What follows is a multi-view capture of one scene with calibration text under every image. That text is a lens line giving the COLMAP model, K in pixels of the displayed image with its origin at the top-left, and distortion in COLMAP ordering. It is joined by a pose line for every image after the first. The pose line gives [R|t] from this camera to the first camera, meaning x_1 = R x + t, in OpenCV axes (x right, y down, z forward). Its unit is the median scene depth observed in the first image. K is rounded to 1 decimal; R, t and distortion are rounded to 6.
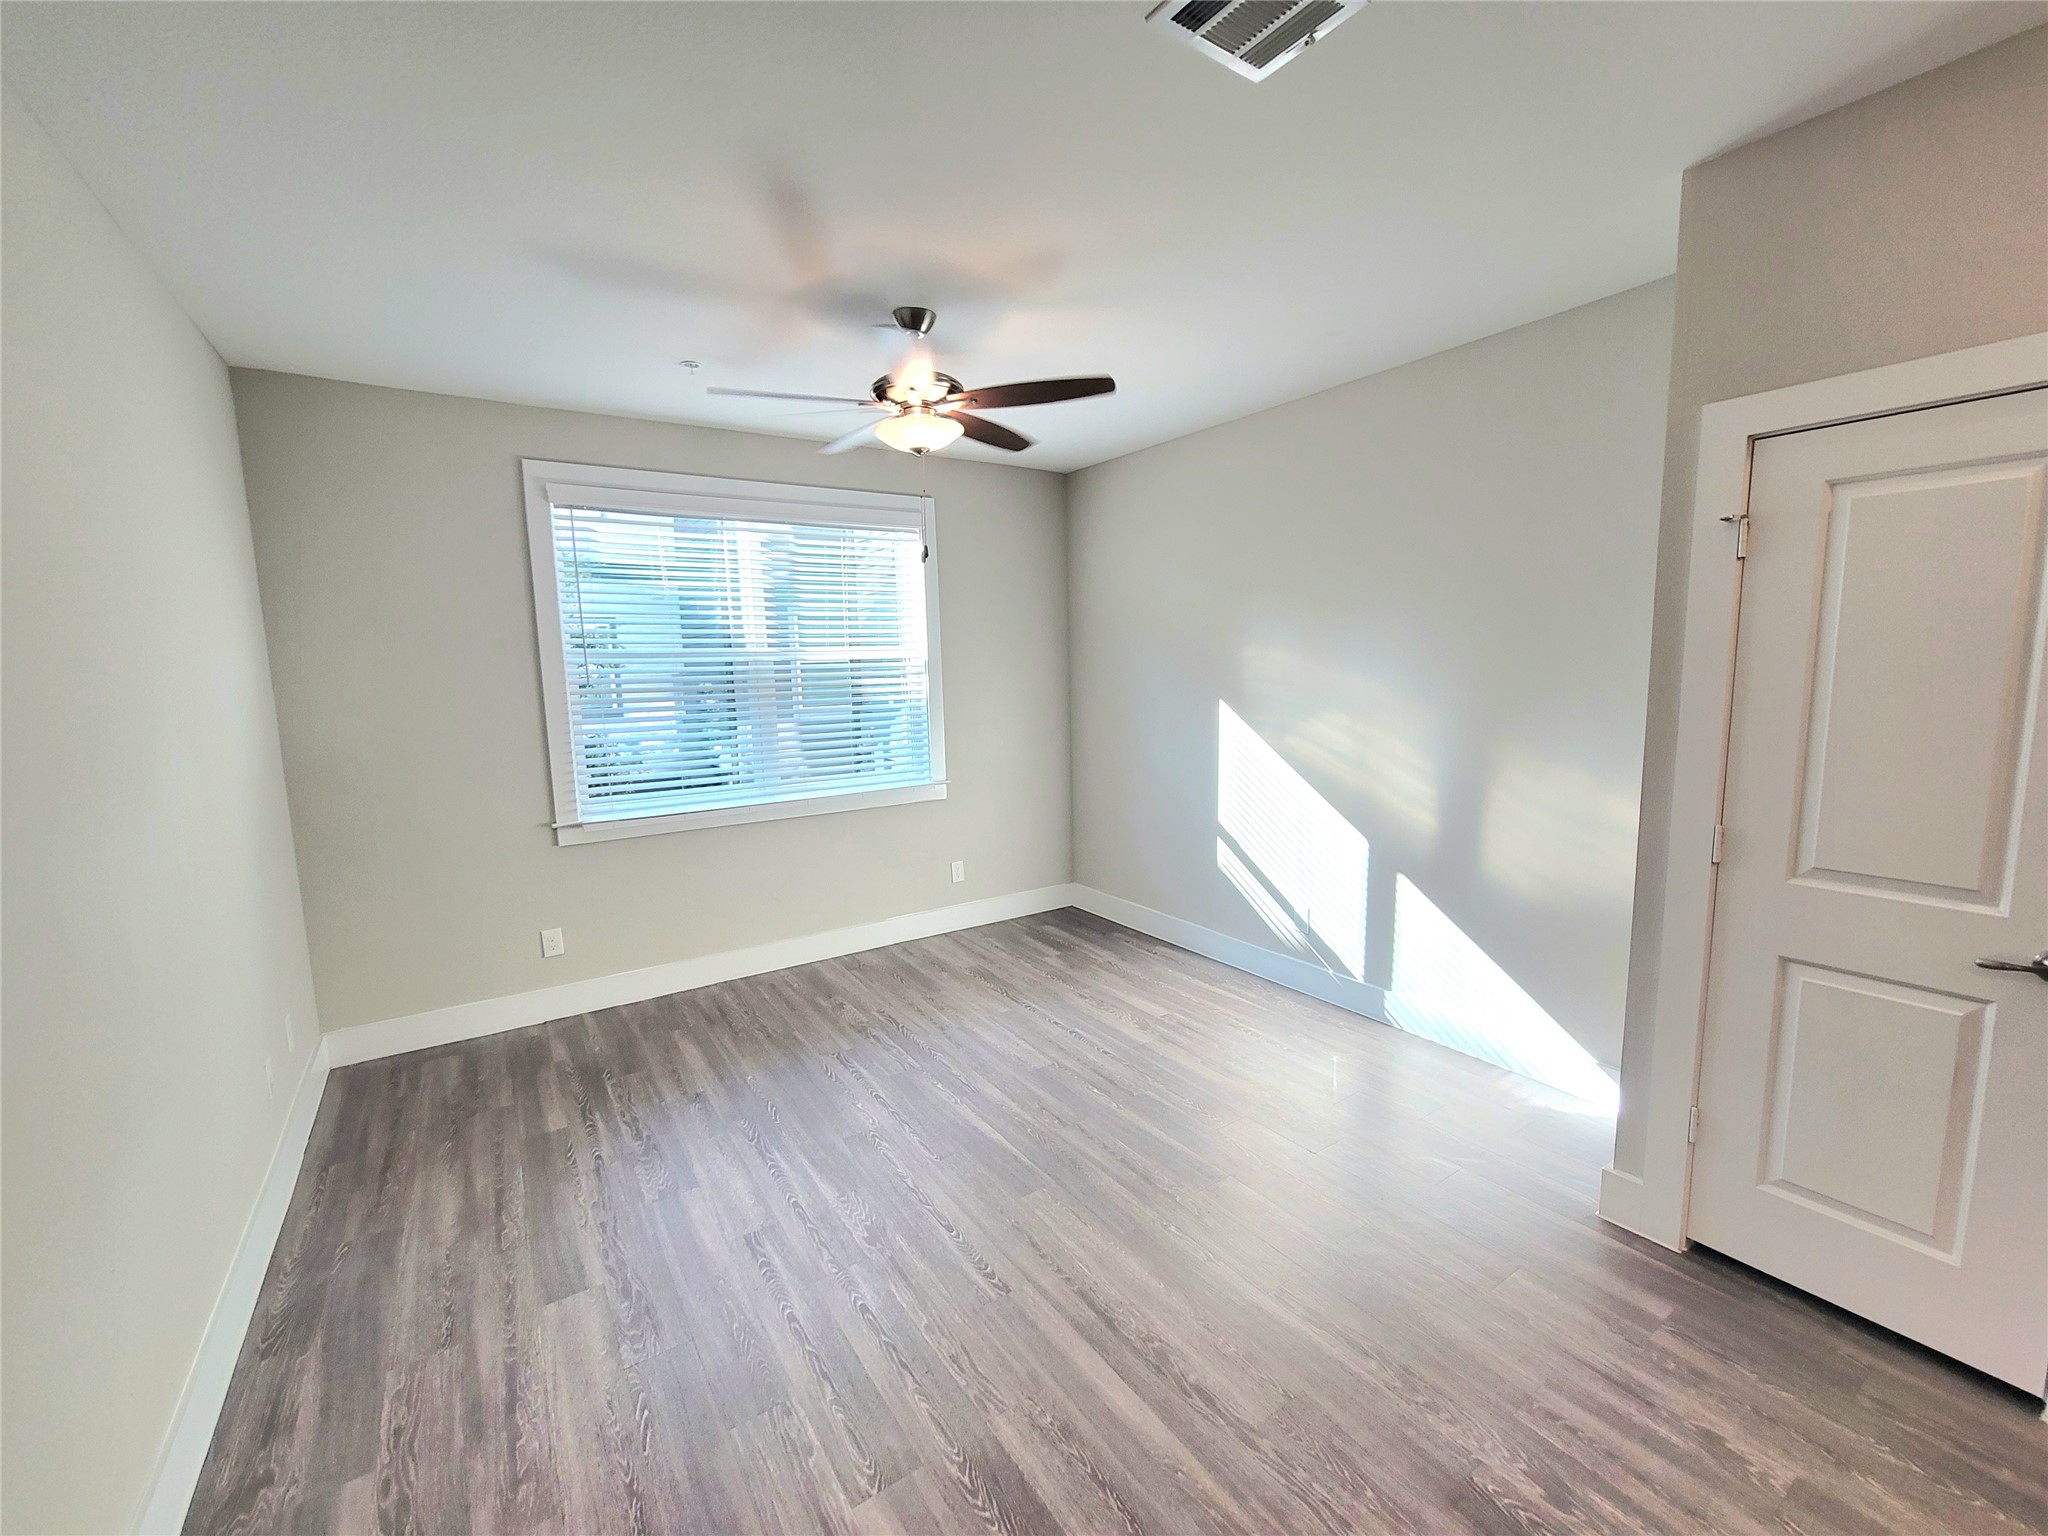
lens RADIAL K [[839.3, 0, 1029.6], [0, 839.3, 770.3], [0, 0, 1]] dist [-0.000169, 0.000820]
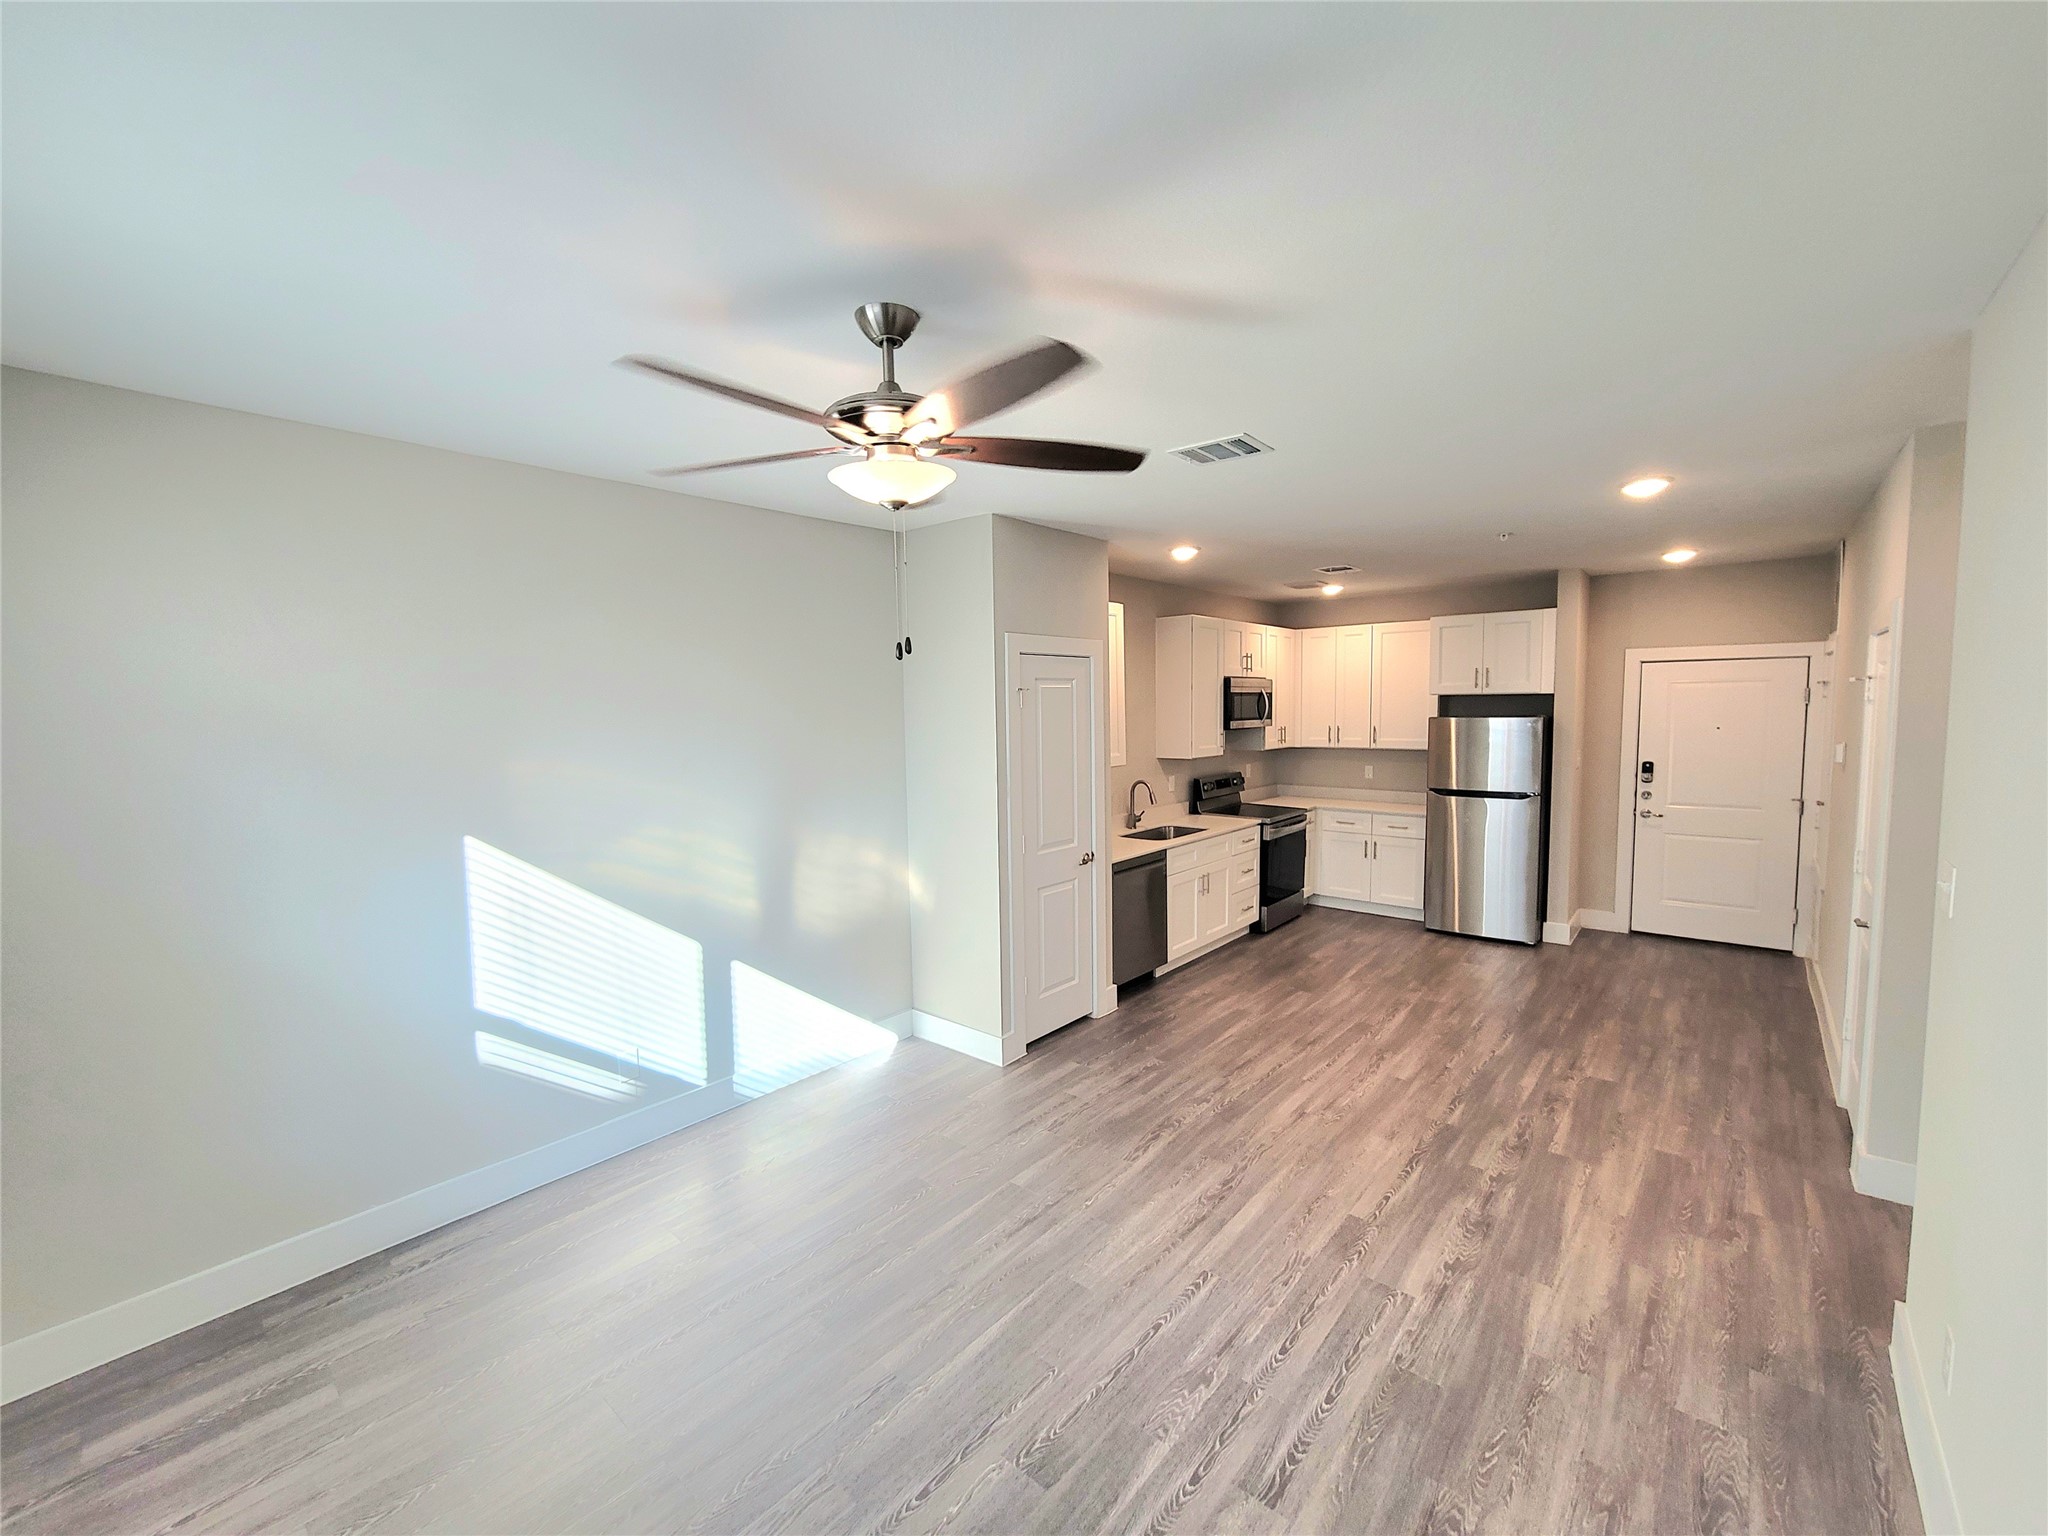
lens RADIAL K [[839.3, 0, 1010.3], [0, 839.3, 770.6], [0, 0, 1]] dist [-0.000169, 0.000820]
pose [[-0.253614, -0.047787, 0.966124, -0.700964], [0.144591, 0.985685, 0.086711, -0.164938], [-0.956438, 0.161684, -0.243073, 0.912685]]
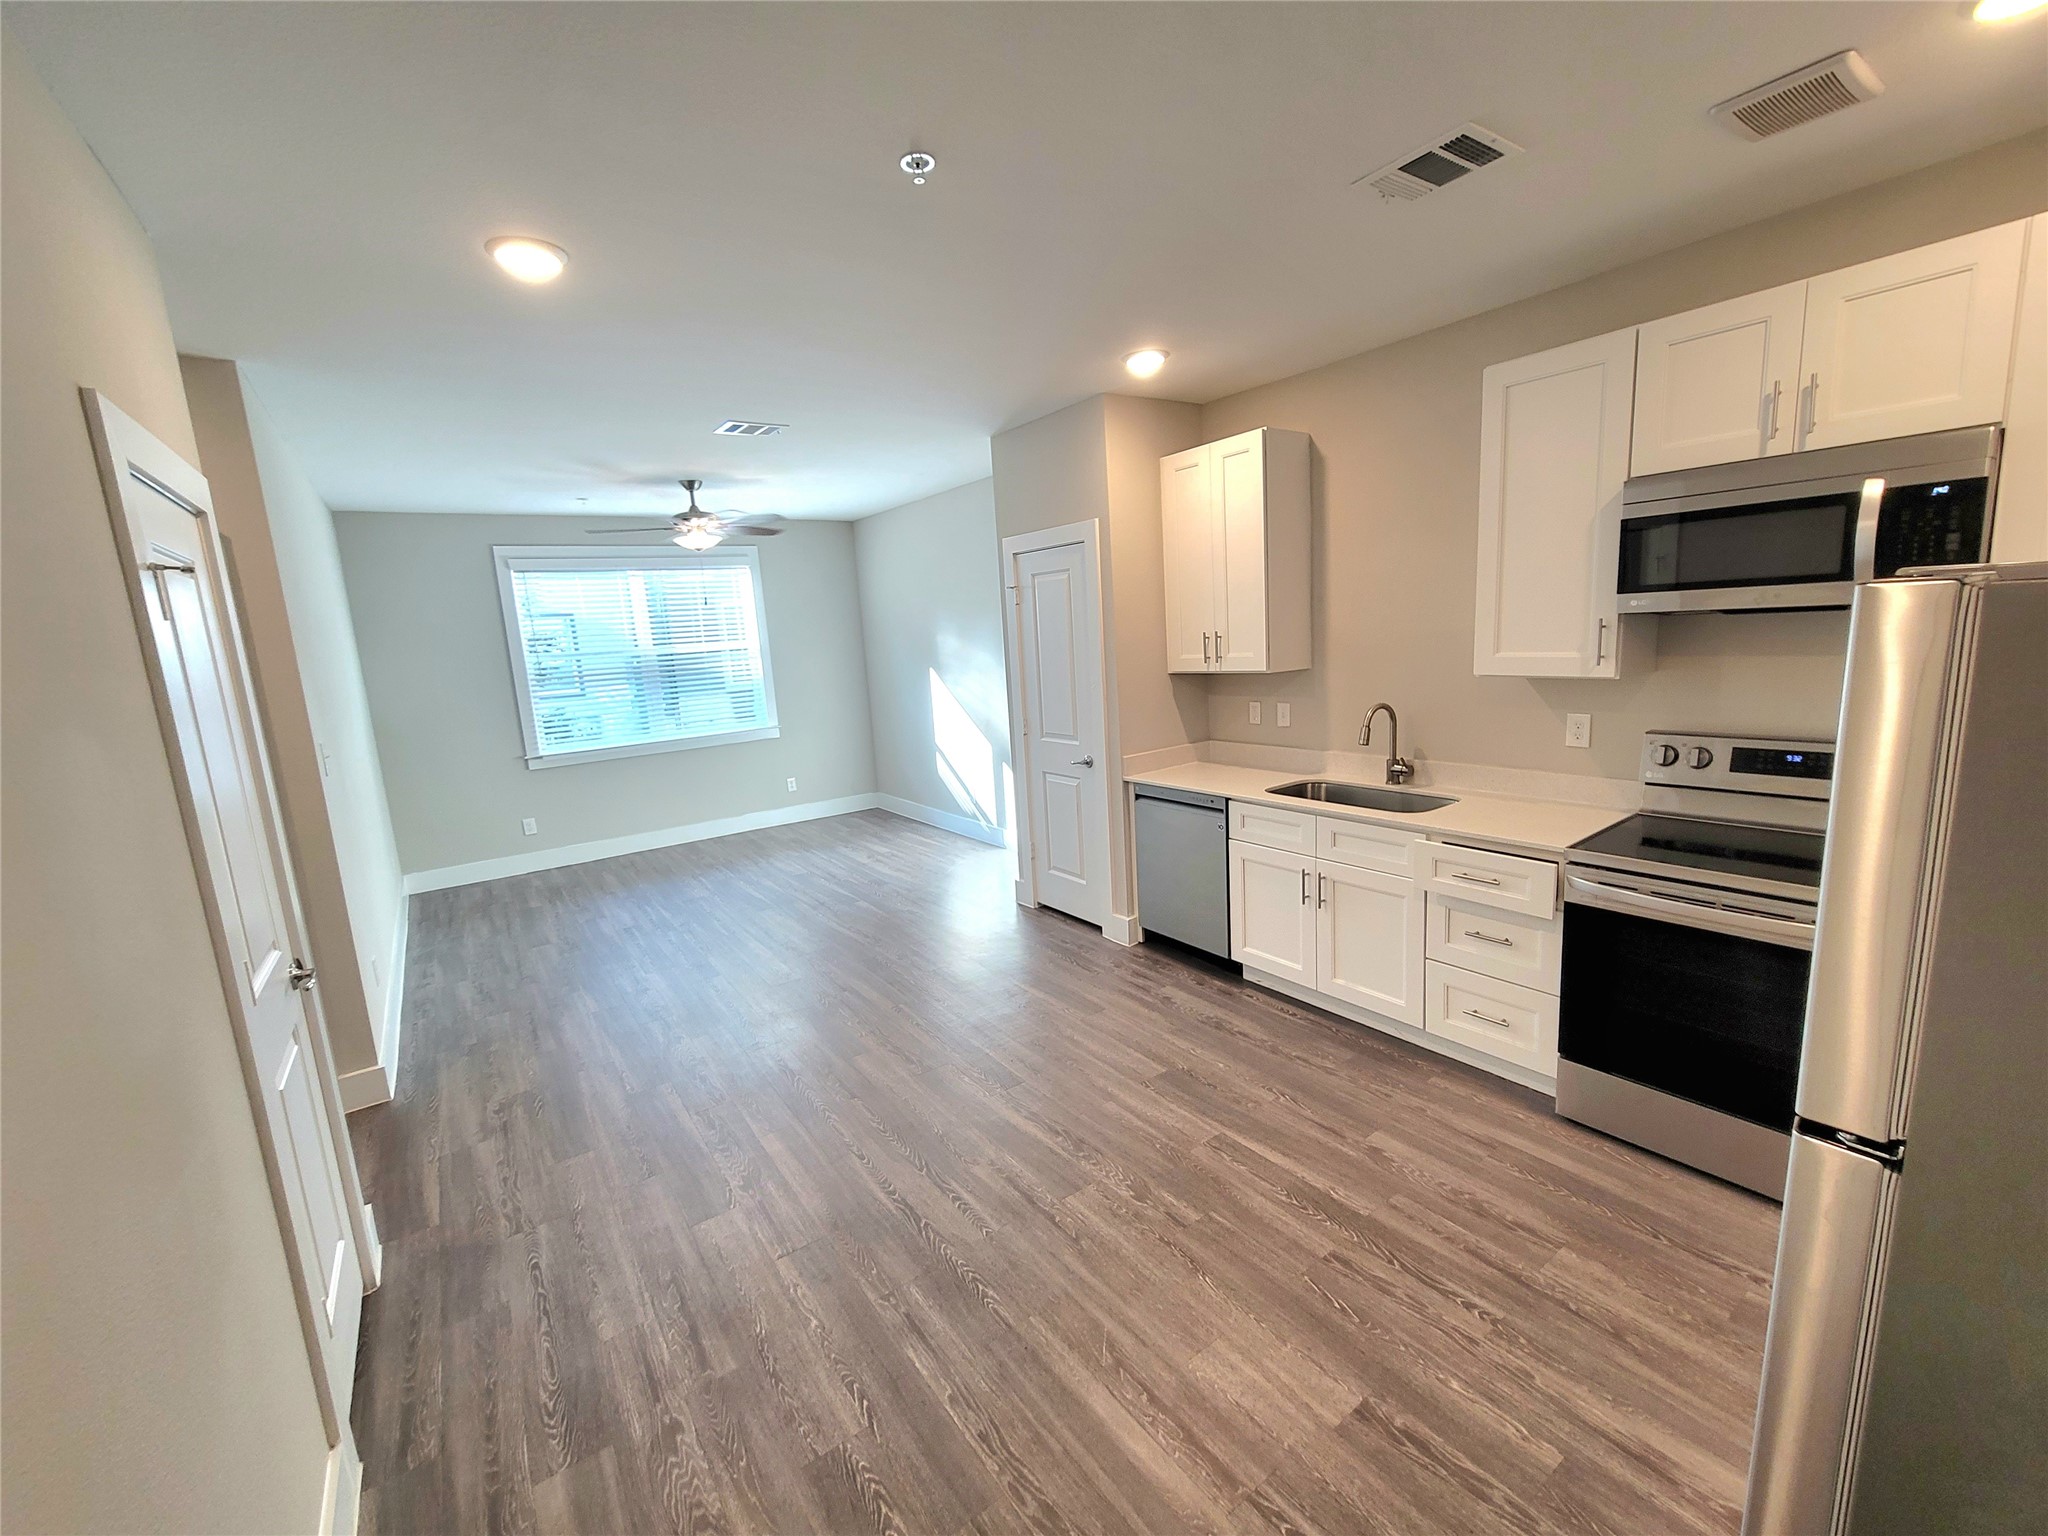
lens RADIAL K [[839.3, 0, 1026.5], [0, 839.3, 771.7], [0, 0, 1]] dist [-0.000169, 0.000820]
pose [[0.999028, -0.041664, 0.014387, 0.475248], [0.041015, 0.998242, 0.042794, 0.069845], [-0.016145, -0.042162, 0.998980, -0.807909]]
